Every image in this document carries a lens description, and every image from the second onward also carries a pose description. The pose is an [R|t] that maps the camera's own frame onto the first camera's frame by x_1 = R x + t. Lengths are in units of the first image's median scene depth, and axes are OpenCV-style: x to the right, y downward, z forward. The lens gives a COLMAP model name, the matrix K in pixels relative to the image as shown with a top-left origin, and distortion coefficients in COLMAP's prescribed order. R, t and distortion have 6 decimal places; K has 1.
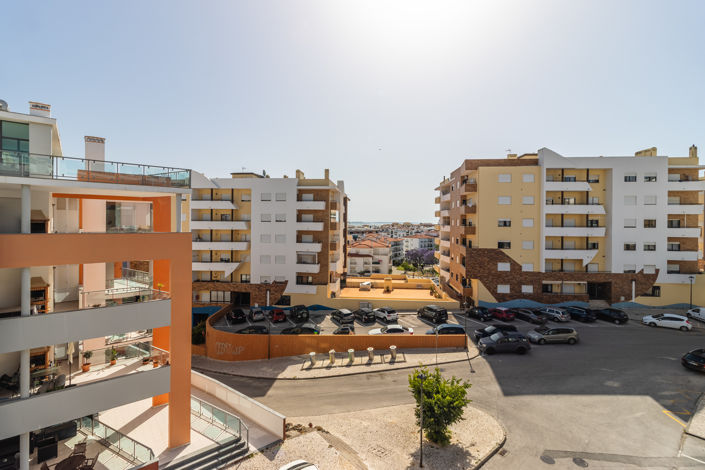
lens RADIAL K [[323.9, 0, 353.0], [0, 323.9, 231.5], [0, 0, 1]] dist [0.003072, -0.000248]
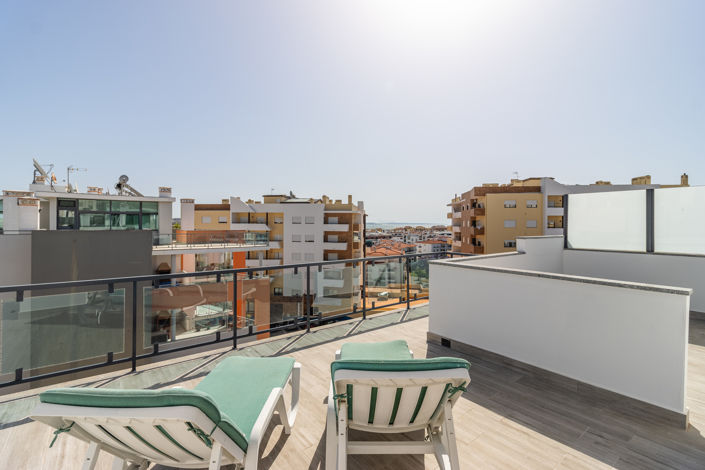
lens RADIAL K [[323.9, 0, 351.1], [0, 323.9, 231.8], [0, 0, 1]] dist [0.003072, -0.000248]
pose [[0.999122, -0.003900, -0.041712, -0.029374], [0.003960, 0.999991, 0.001353, -0.064586], [0.041706, -0.001517, 0.999129, -0.124635]]
